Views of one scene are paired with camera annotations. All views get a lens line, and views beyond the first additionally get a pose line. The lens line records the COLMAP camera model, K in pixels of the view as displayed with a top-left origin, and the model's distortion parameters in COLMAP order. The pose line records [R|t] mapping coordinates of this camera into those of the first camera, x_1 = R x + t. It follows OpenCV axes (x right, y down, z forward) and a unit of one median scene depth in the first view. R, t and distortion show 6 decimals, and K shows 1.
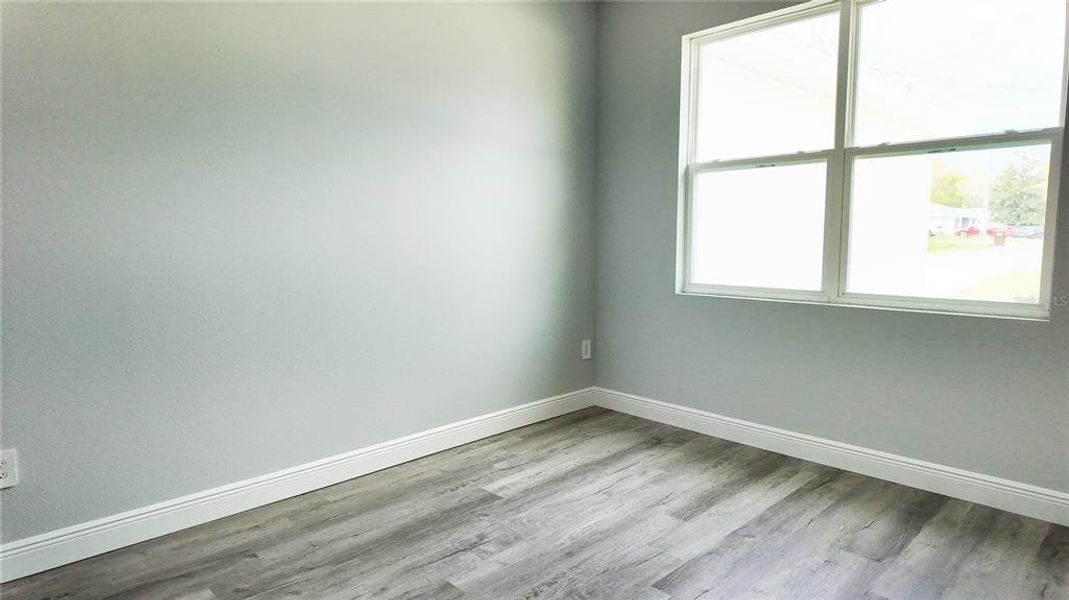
lens RADIAL K [[655.6, 0, 534.5], [0, 655.6, 300.0], [0, 0, 1]] dist [0.112646, -0.061706]
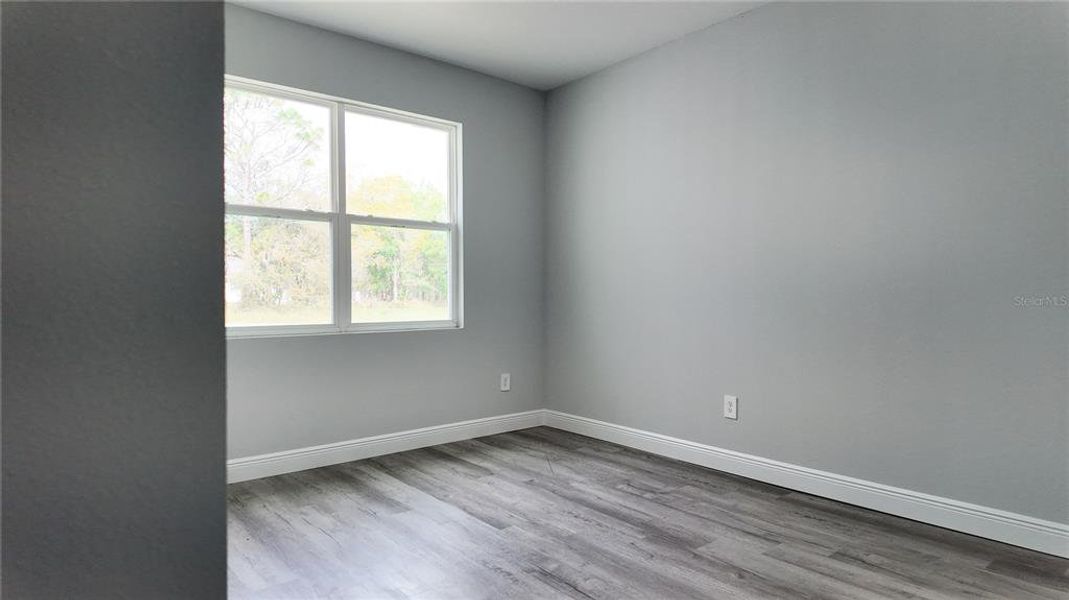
lens RADIAL K [[655.6, 0, 534.5], [0, 655.6, 300.0], [0, 0, 1]] dist [0.112646, -0.061706]
pose [[0.047754, 0.001870, 0.998857, -0.826340], [0.107891, 0.994138, -0.007020, -0.008436], [-0.993015, 0.108103, 0.047272, 0.593990]]
